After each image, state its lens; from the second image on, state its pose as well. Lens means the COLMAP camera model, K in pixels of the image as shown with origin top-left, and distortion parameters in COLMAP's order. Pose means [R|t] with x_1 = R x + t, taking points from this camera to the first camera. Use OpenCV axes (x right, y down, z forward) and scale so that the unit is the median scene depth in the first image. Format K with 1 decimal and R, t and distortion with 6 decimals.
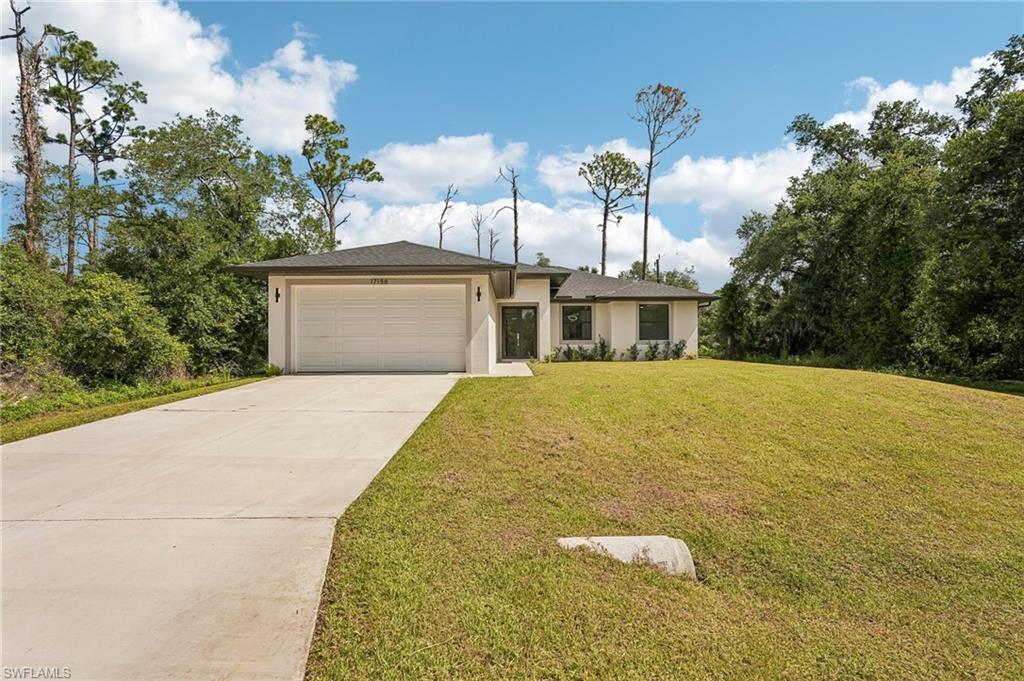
lens RADIAL K [[452.9, 0, 510.8], [0, 452.9, 344.8], [0, 0, 1]] dist [-0.004905, 0.004090]
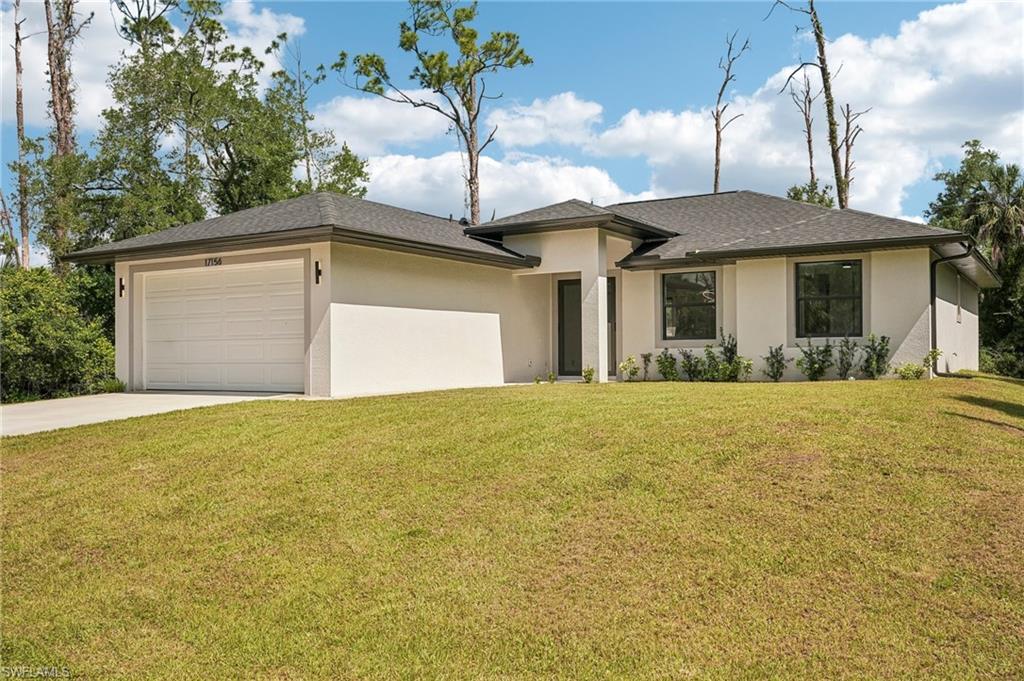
lens RADIAL K [[893.0, 0, 512.0], [0, 893.0, 340.5], [0, 0, 1]] dist [0.009450, 0.009746]
pose [[0.856580, -0.011051, -0.515895, 0.517548], [0.007332, 0.999930, -0.009245, -0.000970], [0.515962, 0.004137, 0.856602, 0.034294]]
